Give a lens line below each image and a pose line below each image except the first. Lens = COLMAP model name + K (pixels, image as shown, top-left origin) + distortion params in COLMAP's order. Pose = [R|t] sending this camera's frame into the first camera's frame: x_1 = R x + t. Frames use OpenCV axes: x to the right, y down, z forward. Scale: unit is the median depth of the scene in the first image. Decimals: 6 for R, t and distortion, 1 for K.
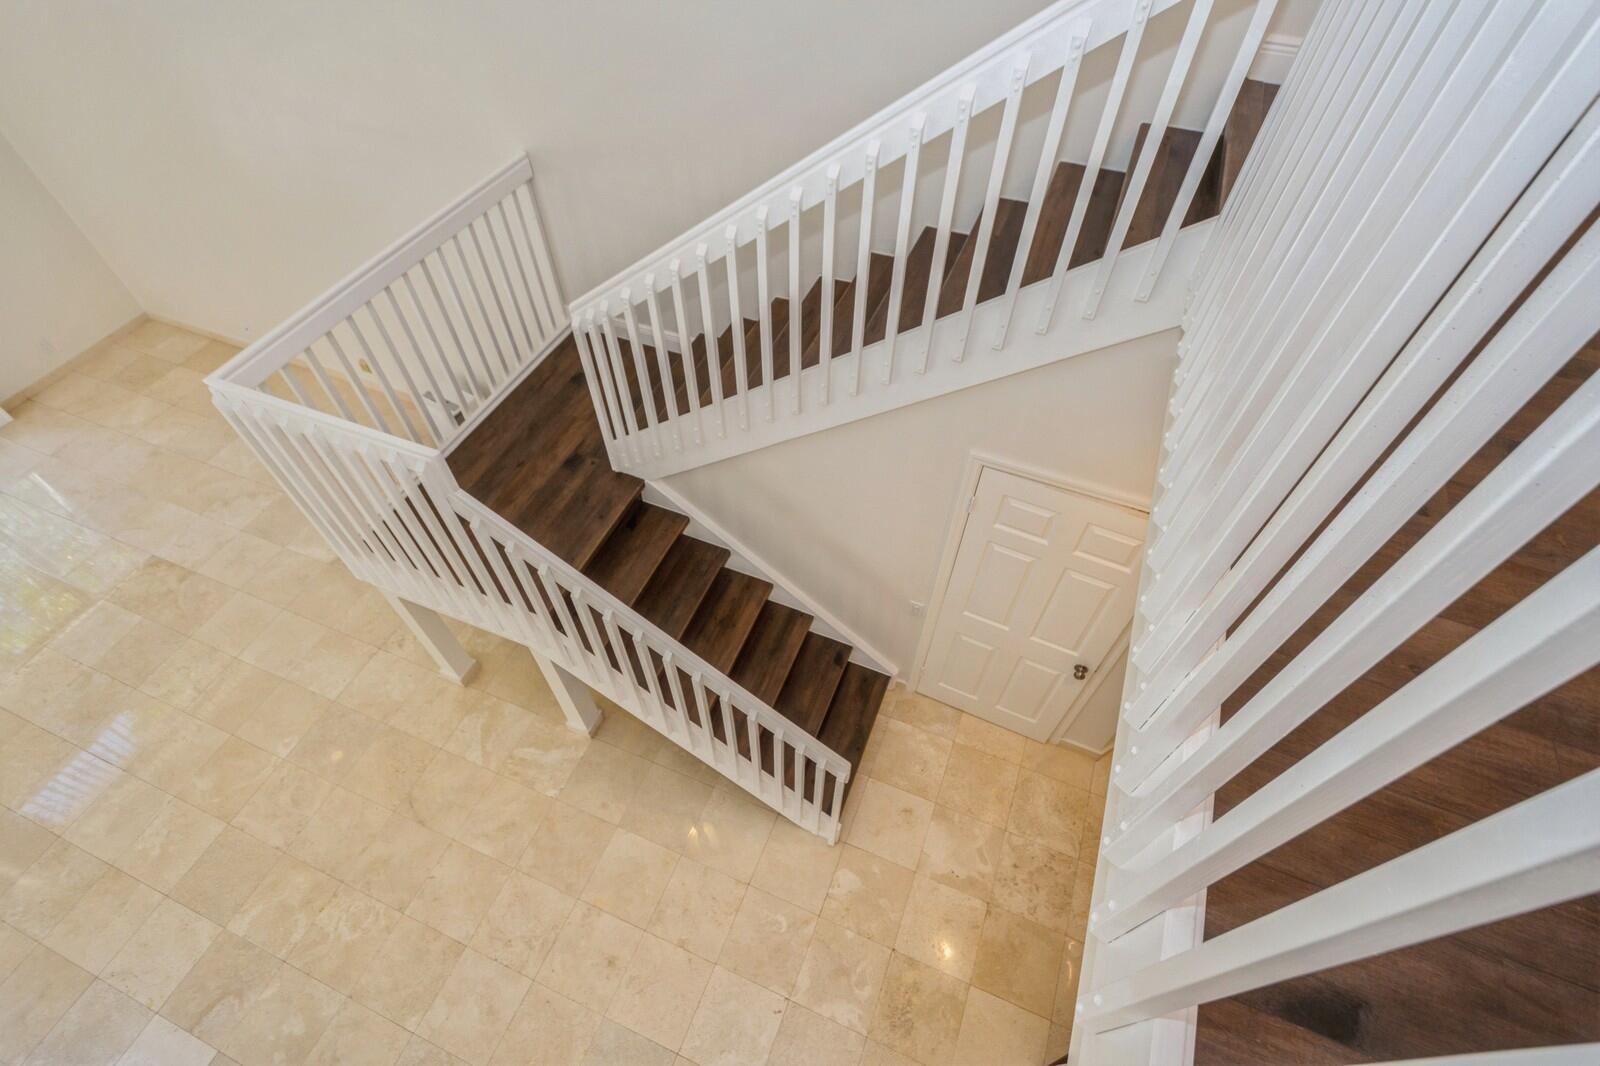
lens RADIAL K [[745.6, 0, 798.7], [0, 745.6, 550.1], [0, 0, 1]] dist [0.026972, -0.015737]
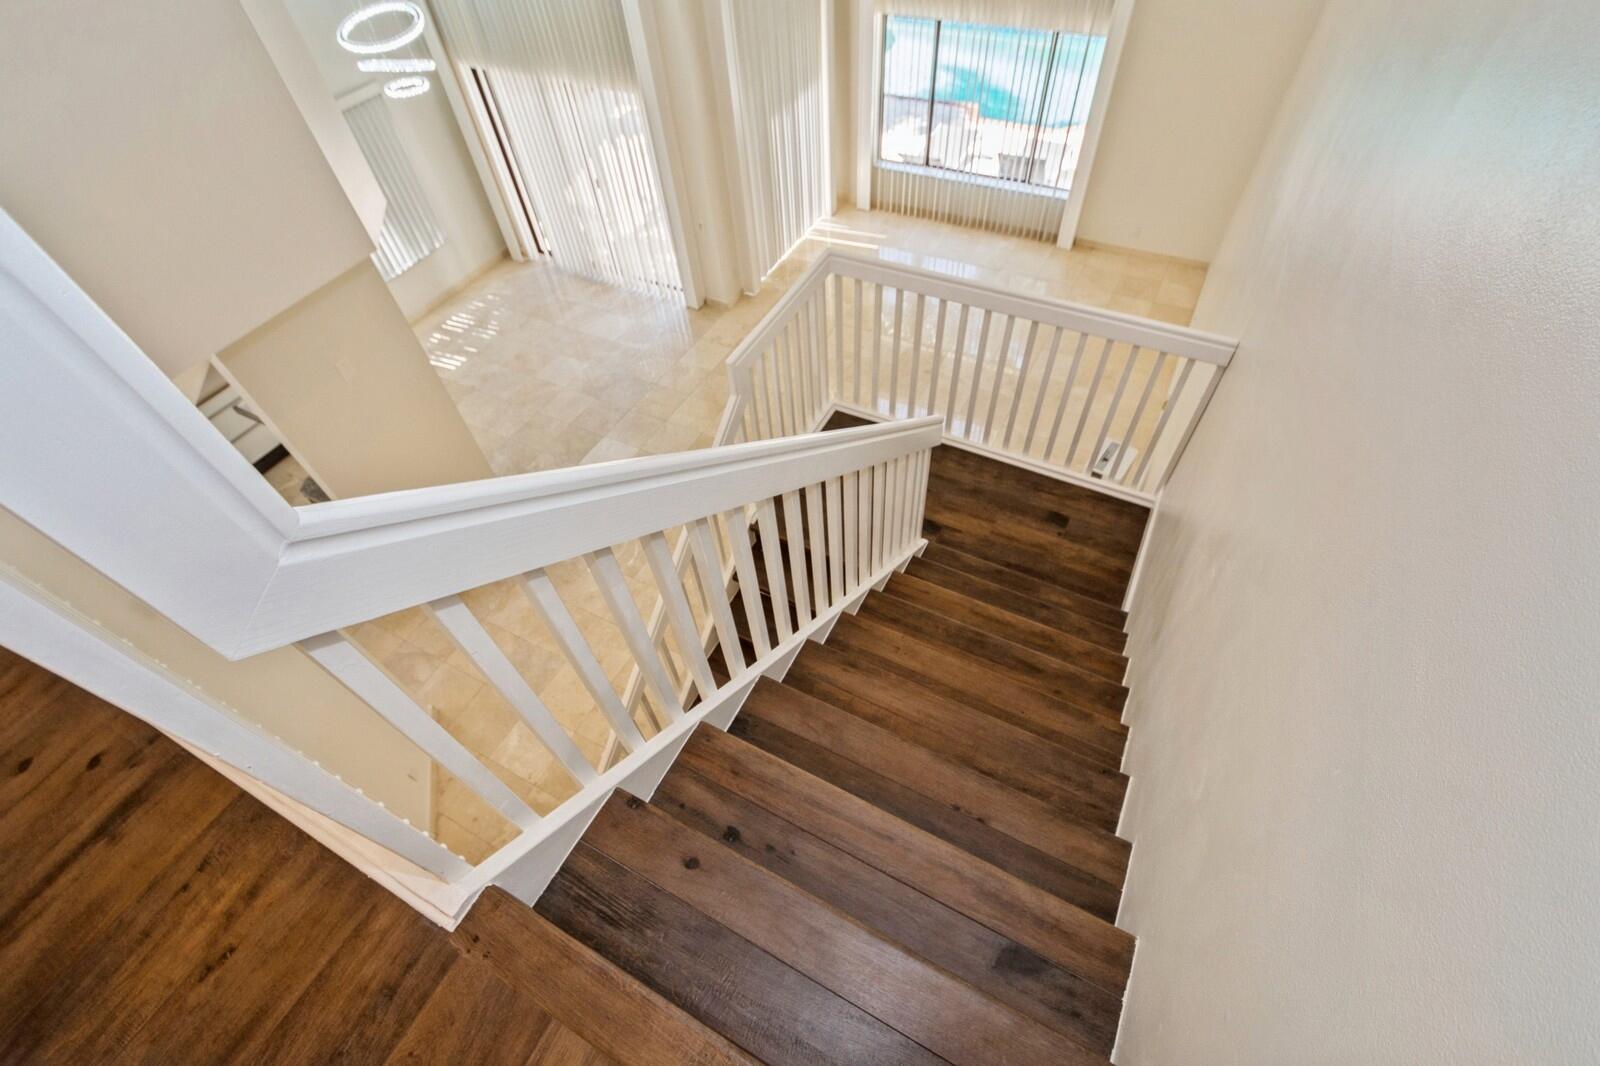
lens RADIAL K [[710.5, 0, 803.2], [0, 710.5, 531.2], [0, 0, 1]] dist [0.002112, -0.000070]
pose [[-0.081553, 0.778208, -0.622689, 0.255877], [-0.759013, 0.356424, 0.544850, -0.416619], [0.645948, 0.517063, 0.561602, 0.290472]]
